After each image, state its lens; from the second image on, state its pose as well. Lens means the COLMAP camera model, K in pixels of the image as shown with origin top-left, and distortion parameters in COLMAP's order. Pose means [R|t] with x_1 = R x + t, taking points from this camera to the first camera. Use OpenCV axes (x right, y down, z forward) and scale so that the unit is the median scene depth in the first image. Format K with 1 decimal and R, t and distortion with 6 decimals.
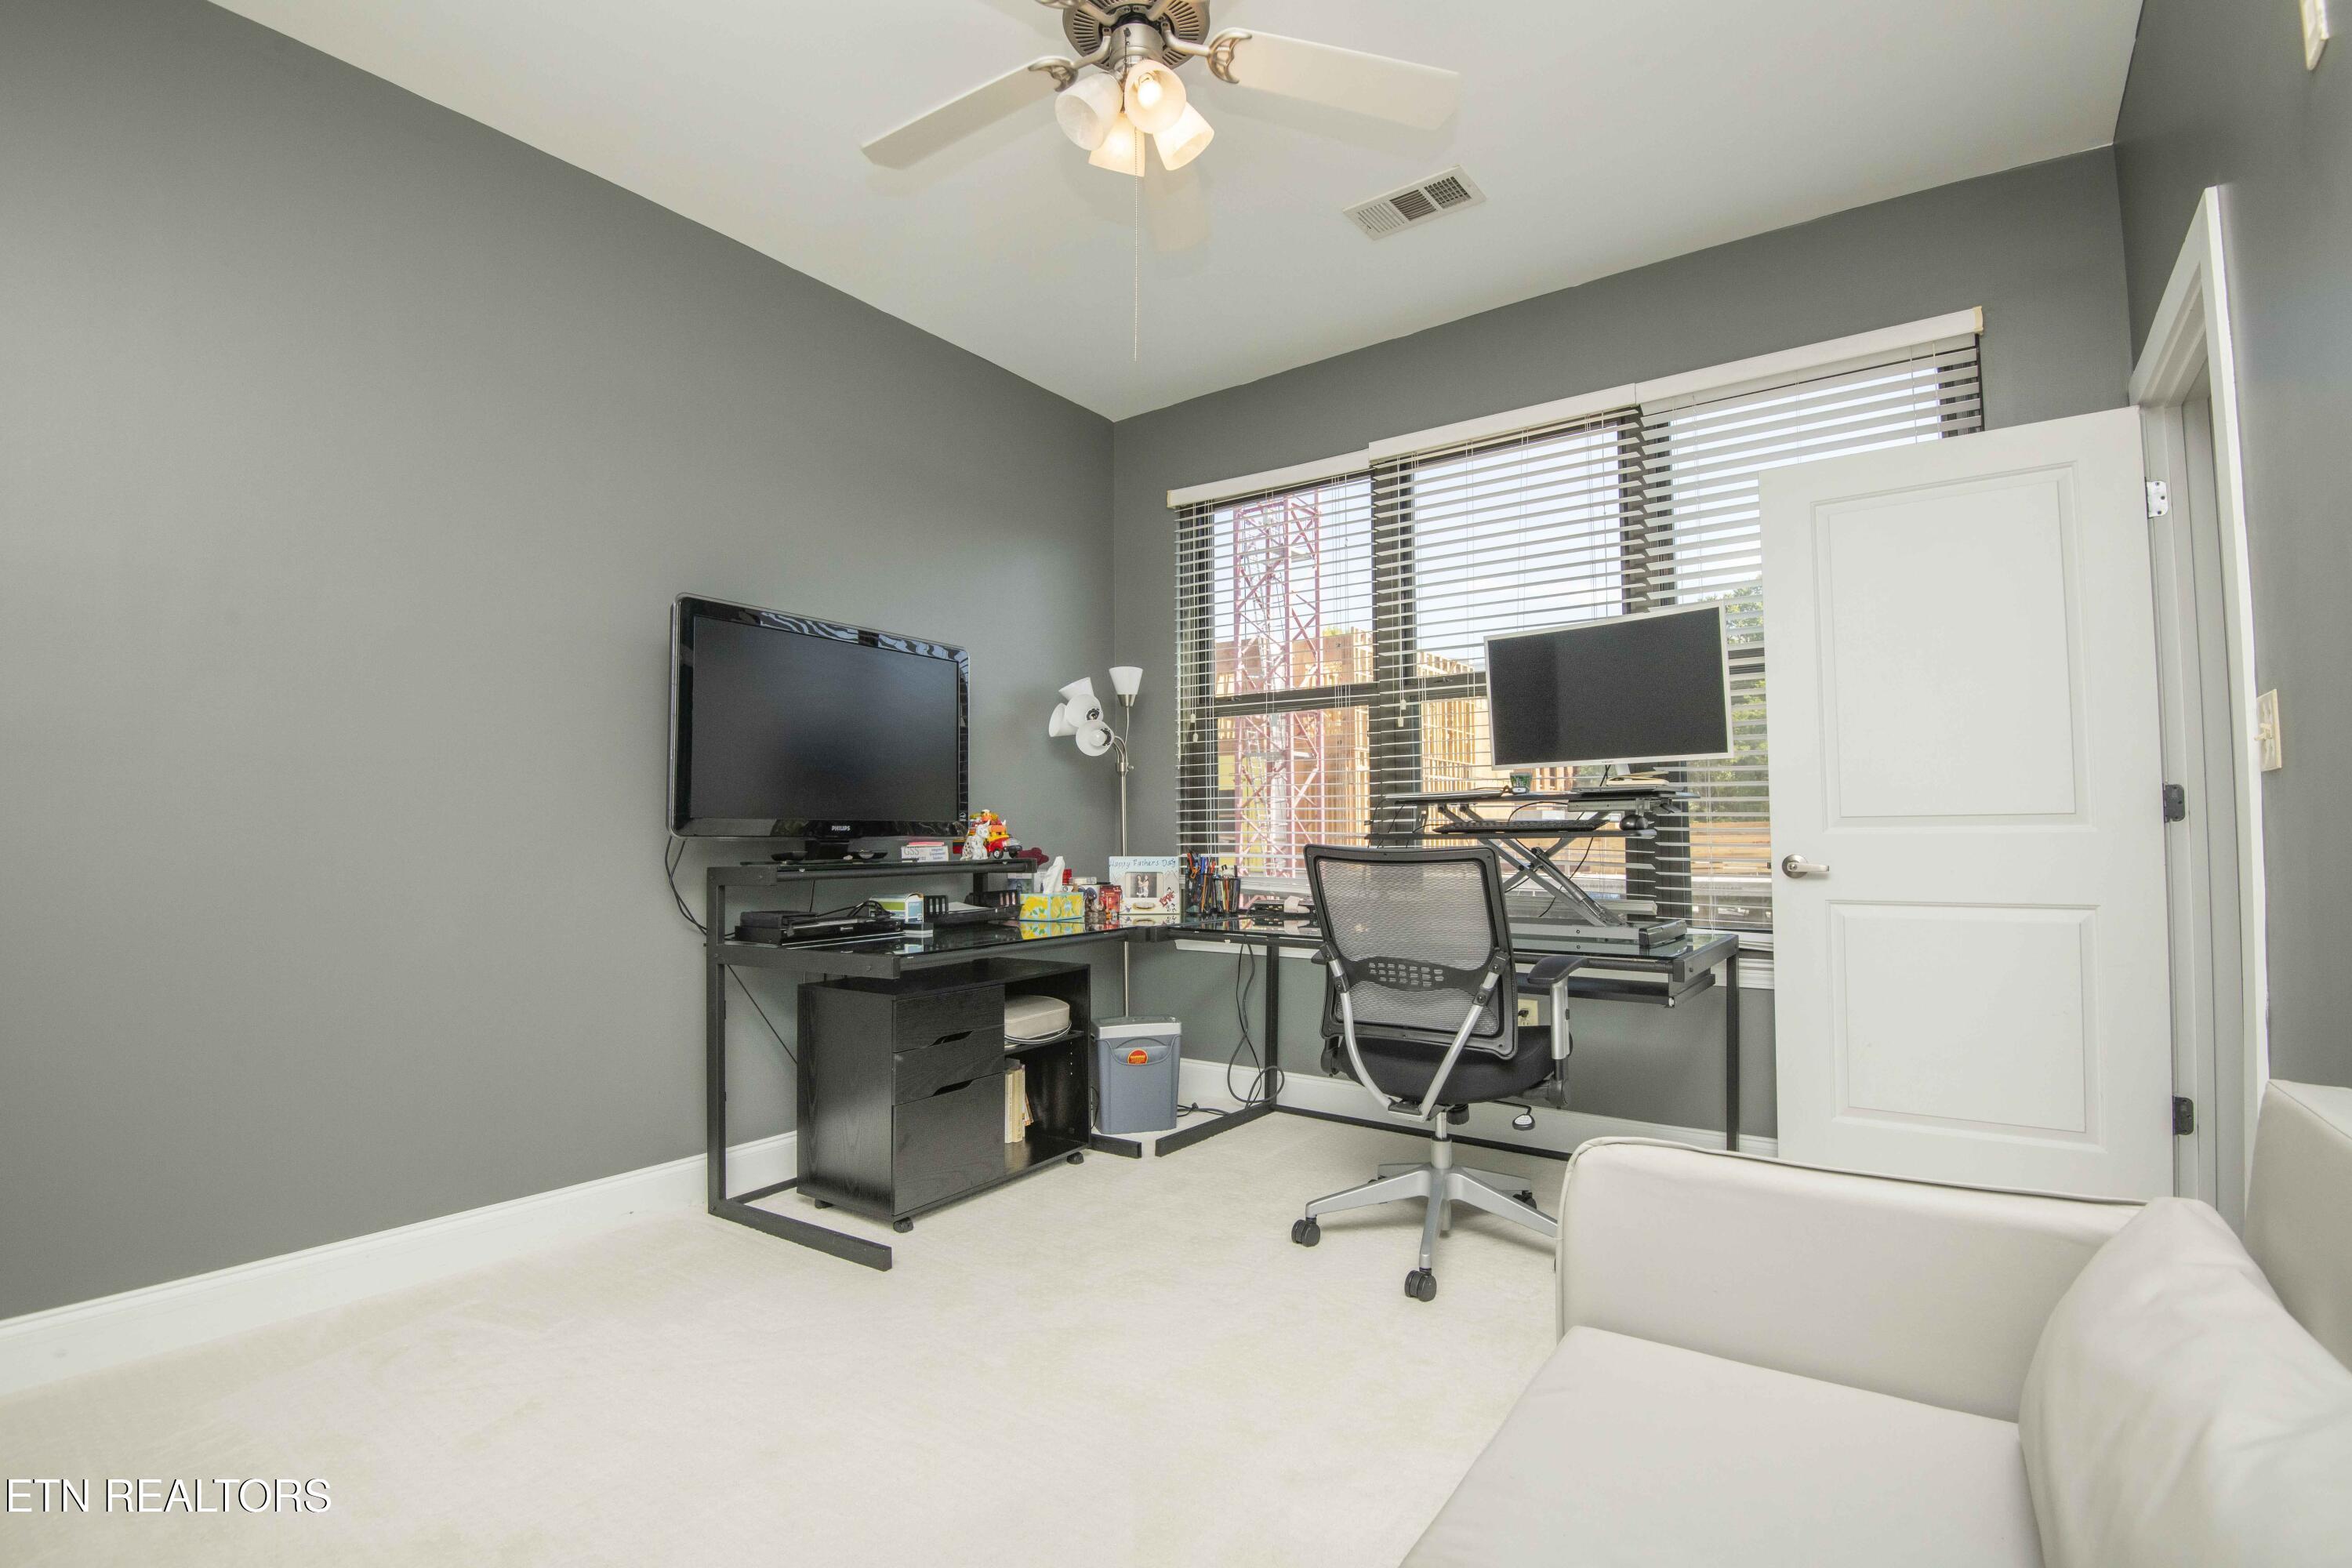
lens RADIAL K [[1089.6, 0, 1186.8], [0, 1089.6, 784.2], [0, 0, 1]] dist [-0.002743, -0.030170]
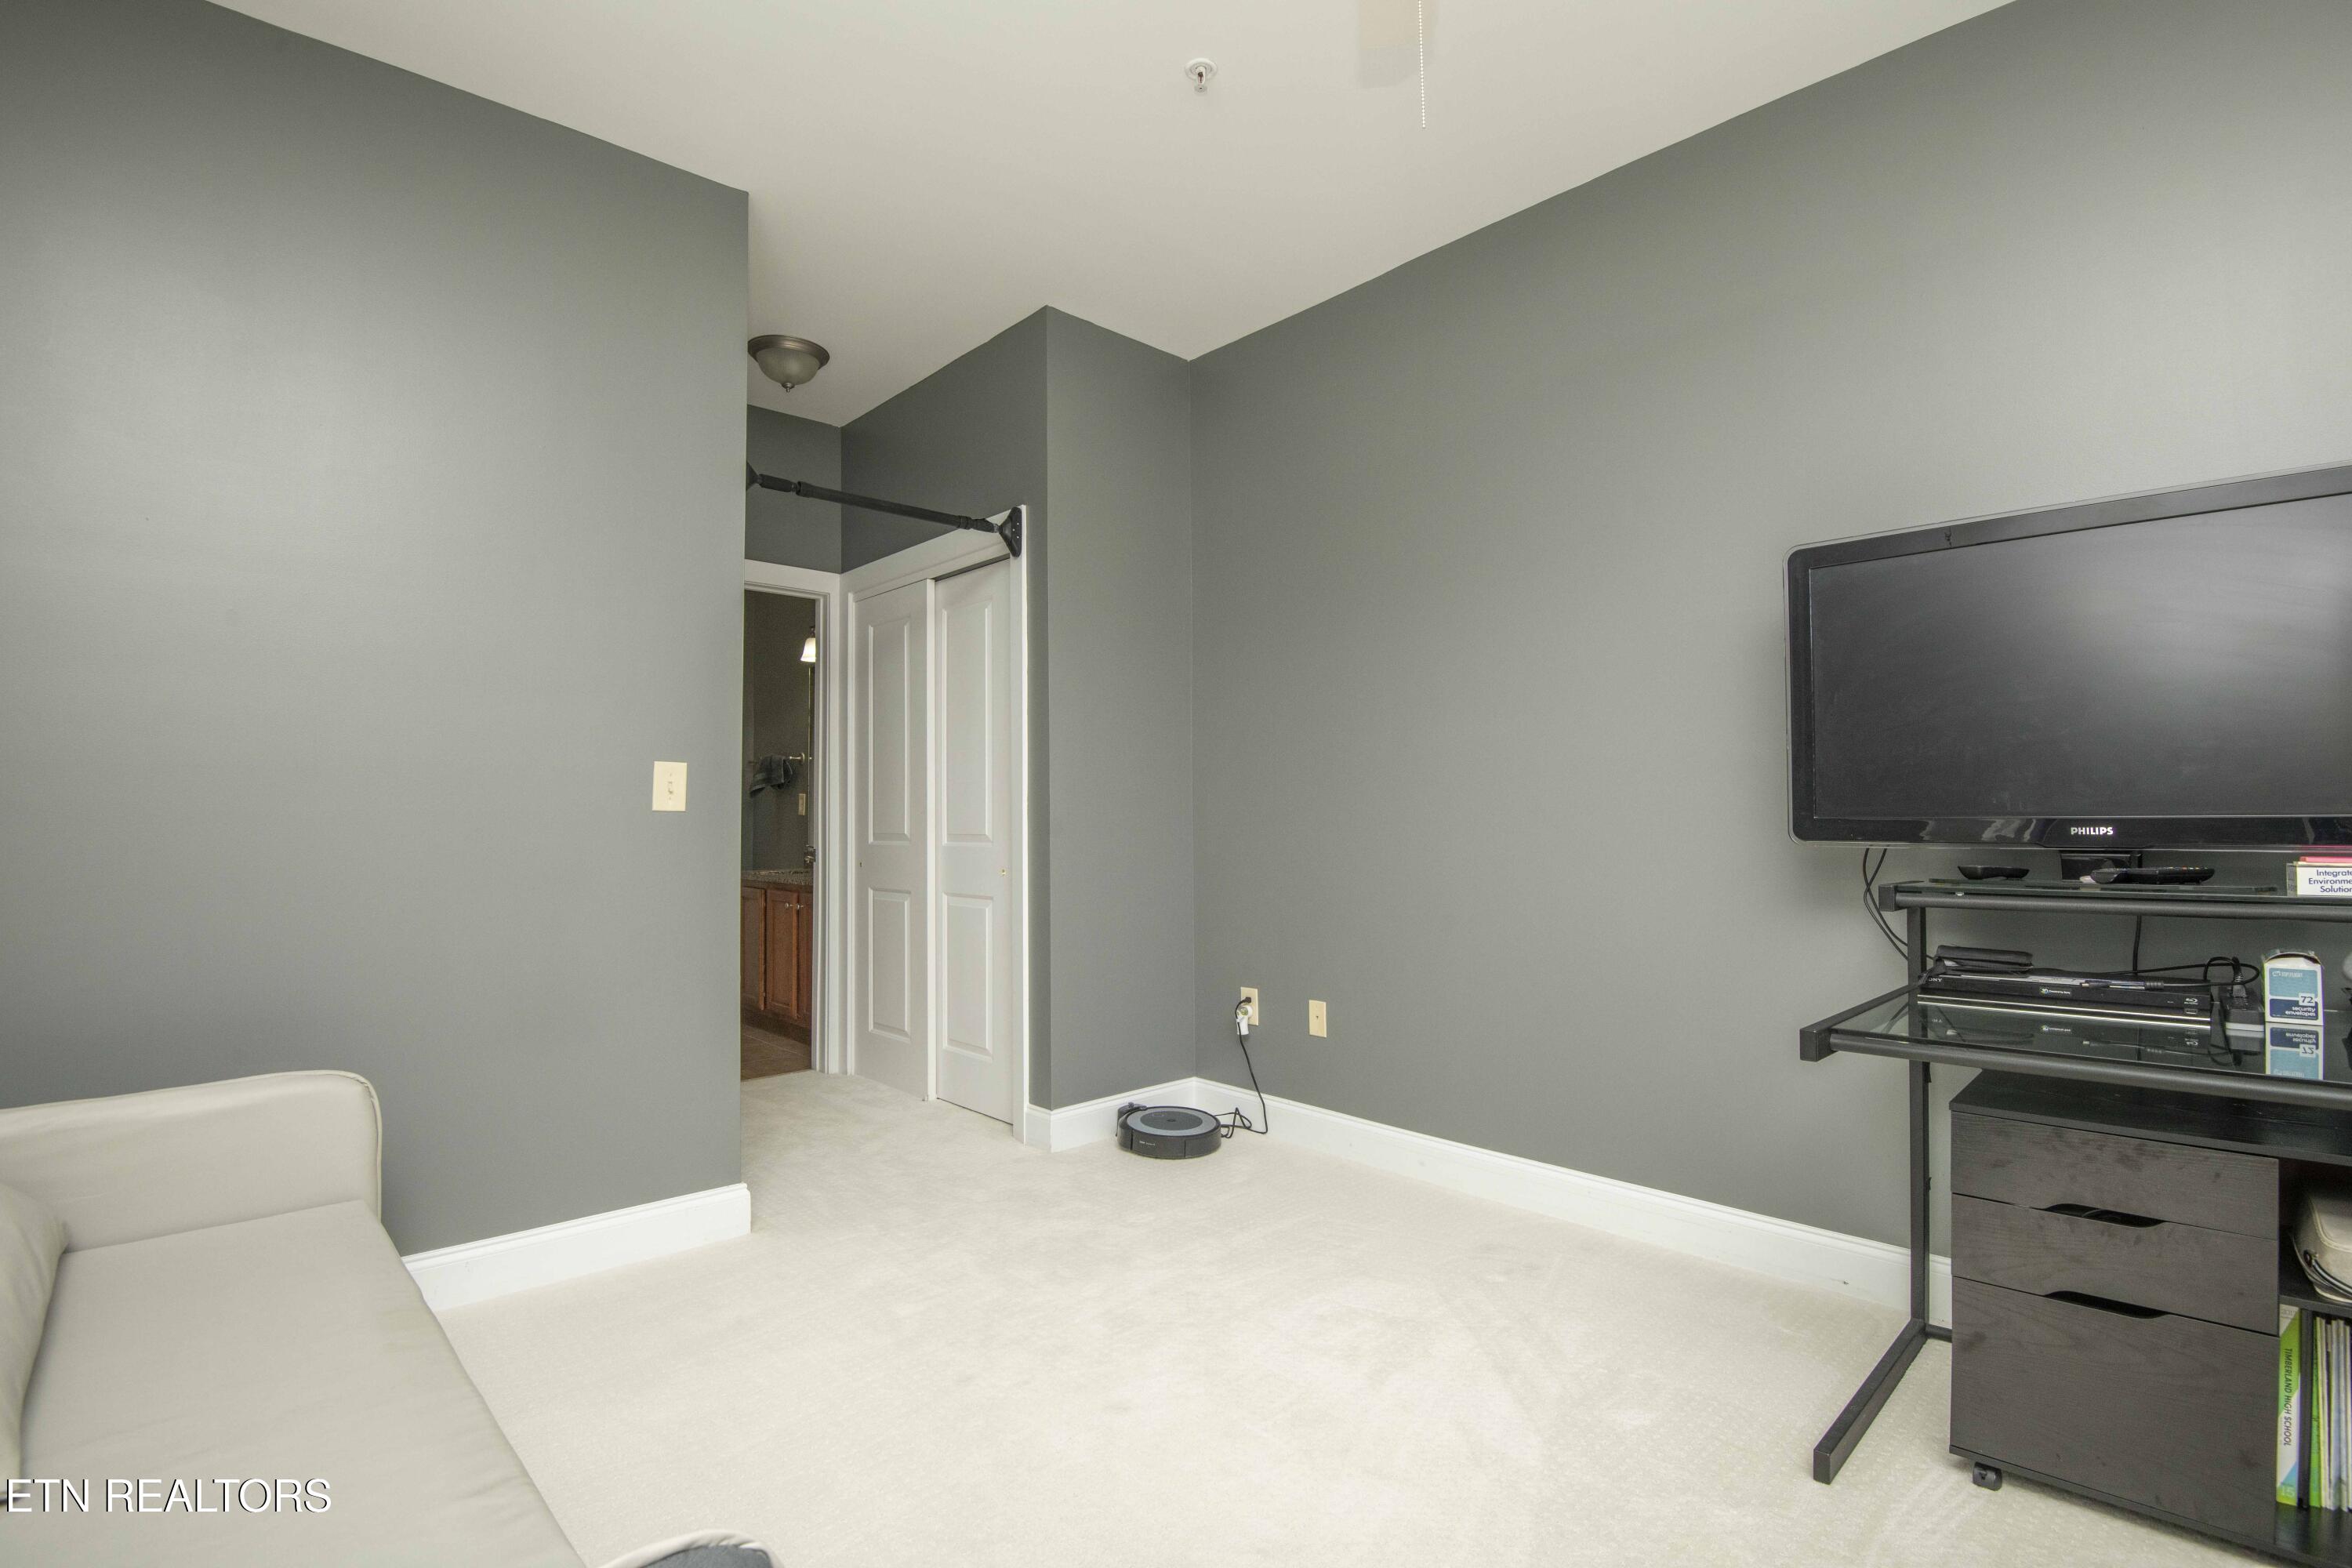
lens RADIAL K [[1099.9, 0, 1176.0], [0, 1099.9, 784.0], [0, 0, 1]] dist [-0.003636, -0.021319]
pose [[-0.186433, -0.013150, -0.982380, 0.378817], [0.054149, 0.998253, -0.023638, -0.000195], [0.980974, -0.057602, -0.185395, 0.587015]]
